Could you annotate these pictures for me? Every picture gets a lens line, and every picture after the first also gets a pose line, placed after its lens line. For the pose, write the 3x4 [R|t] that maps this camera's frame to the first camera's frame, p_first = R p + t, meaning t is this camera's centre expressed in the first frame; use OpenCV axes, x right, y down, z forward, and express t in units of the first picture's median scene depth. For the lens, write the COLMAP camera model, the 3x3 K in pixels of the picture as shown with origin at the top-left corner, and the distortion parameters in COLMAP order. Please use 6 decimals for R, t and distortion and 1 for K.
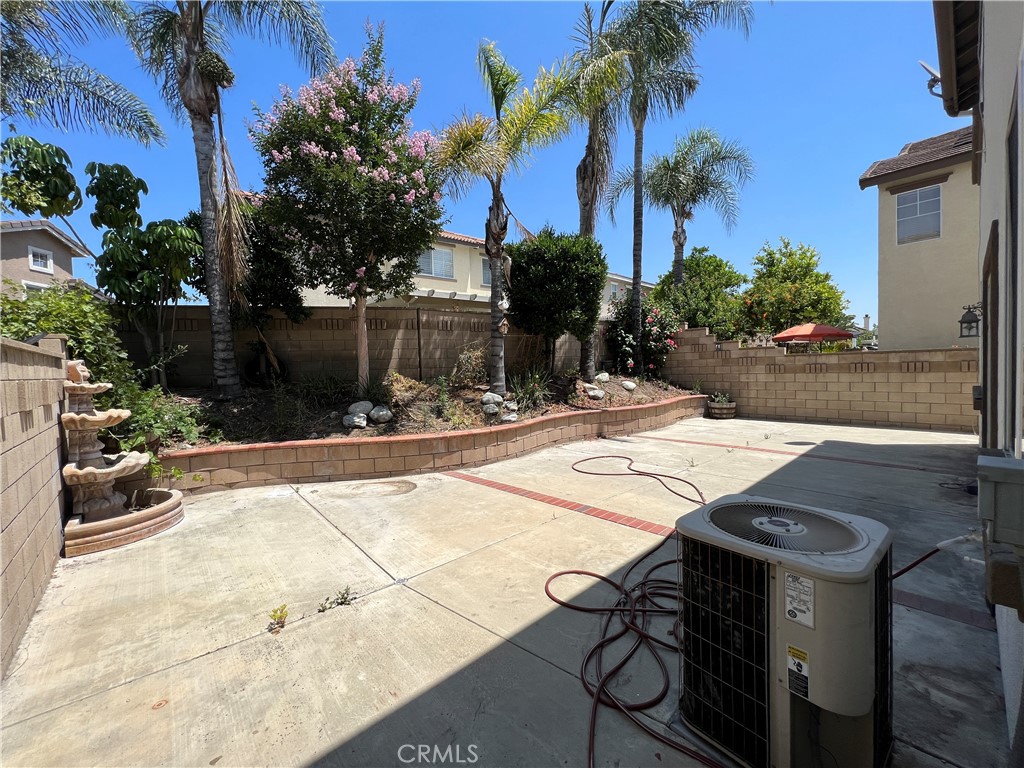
lens RADIAL K [[411.1, 0, 510.7], [0, 411.1, 381.3], [0, 0, 1]] dist [0.000315, 0.000293]
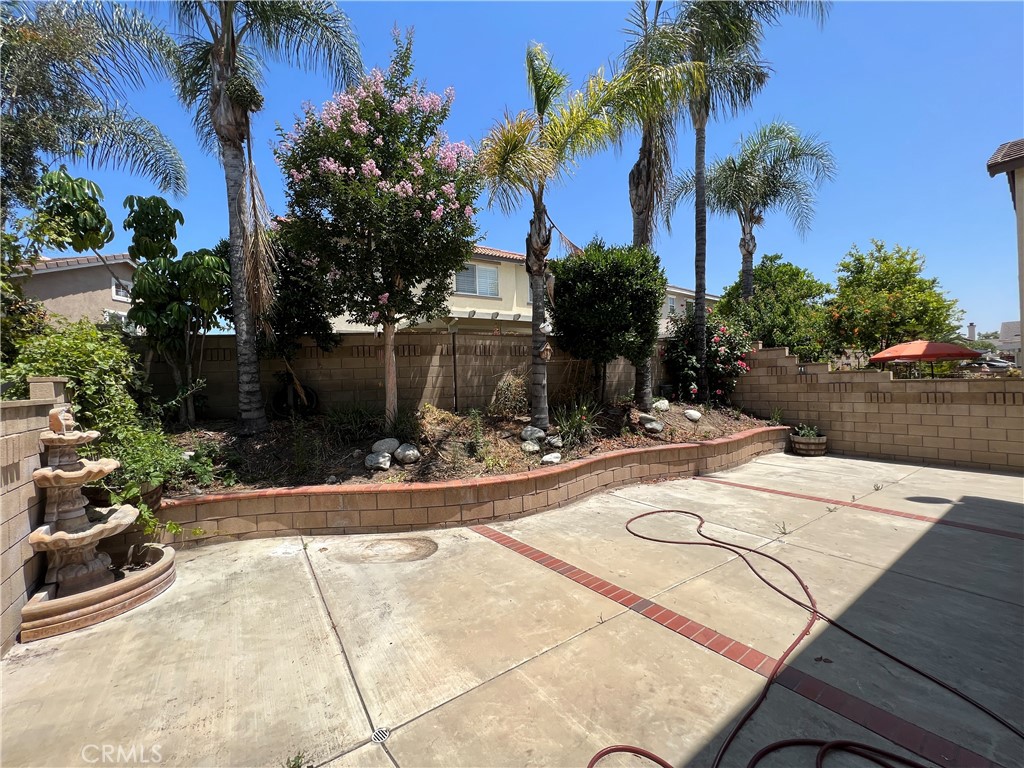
lens RADIAL K [[411.1, 0, 510.7], [0, 411.1, 381.3], [0, 0, 1]] dist [0.000315, 0.000293]
pose [[0.992142, -0.000809, -0.125111, 0.021021], [-0.003472, 0.999416, -0.033996, -0.046596], [0.125066, 0.034163, 0.991560, 0.130016]]
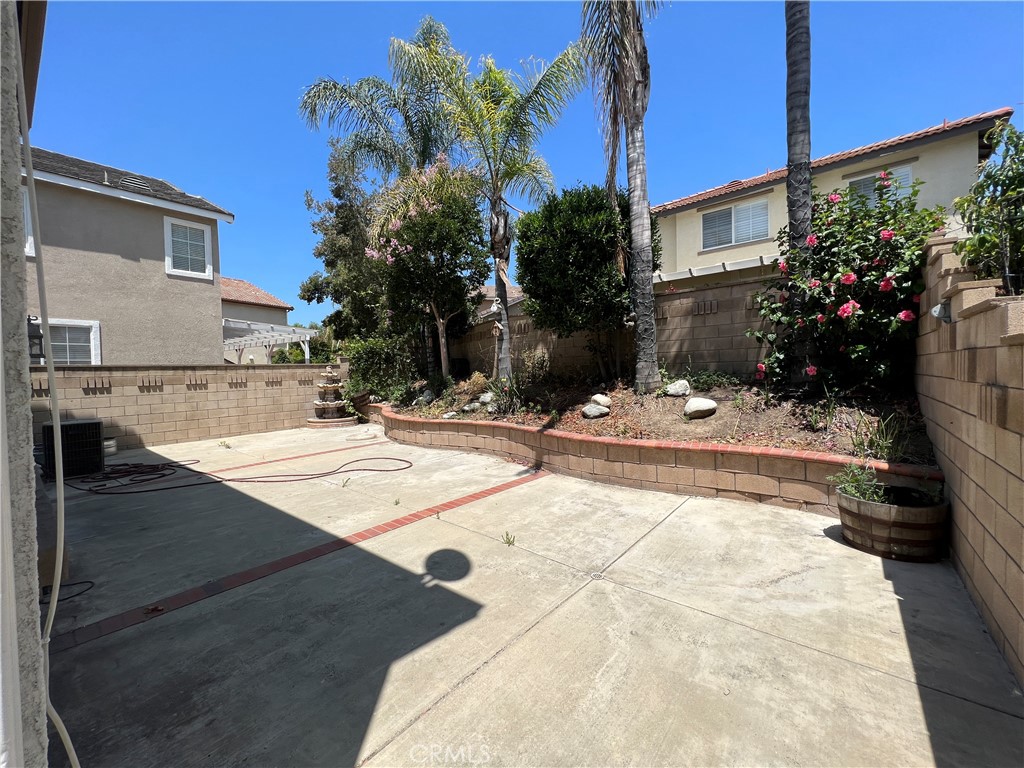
lens RADIAL K [[411.1, 0, 510.7], [0, 411.1, 381.3], [0, 0, 1]] dist [0.000315, 0.000293]
pose [[0.154348, 0.055594, -0.986451, 1.195182], [-0.017228, 0.998415, 0.053573, -0.071145], [0.987866, 0.008726, 0.155061, 1.050000]]
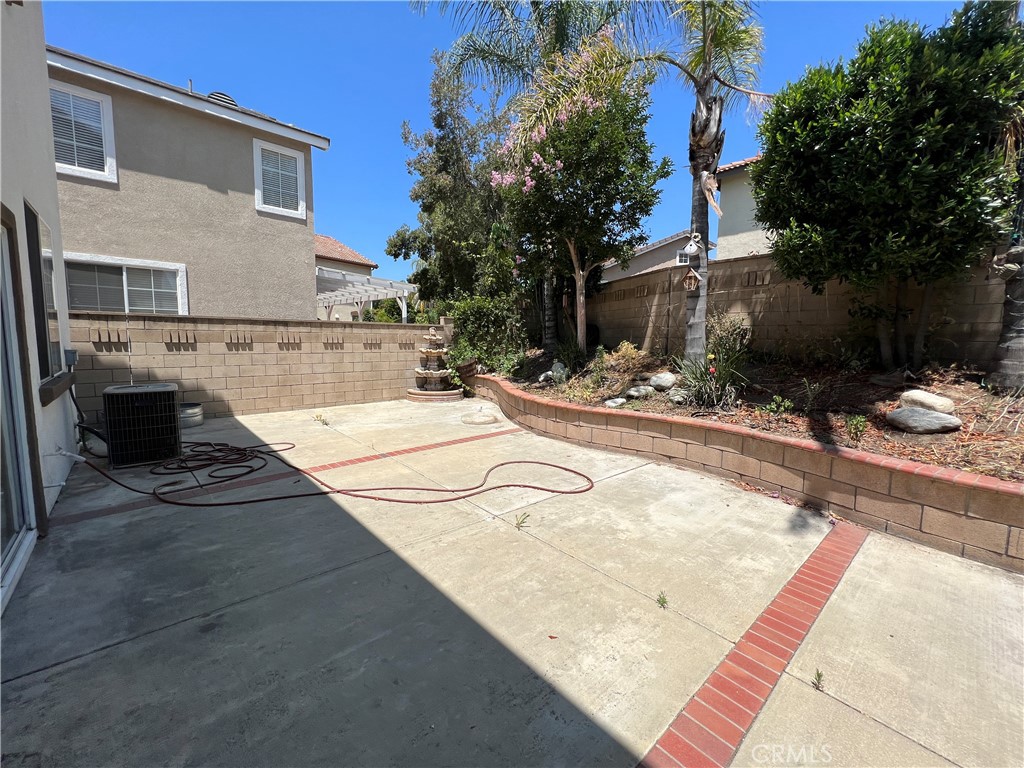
lens RADIAL K [[411.1, 0, 510.7], [0, 411.1, 381.3], [0, 0, 1]] dist [0.000315, 0.000293]
pose [[0.001557, 0.135343, -0.990798, 0.826032], [-0.052683, 0.989434, 0.135074, -0.051407], [0.998610, 0.051988, 0.008671, 0.836803]]
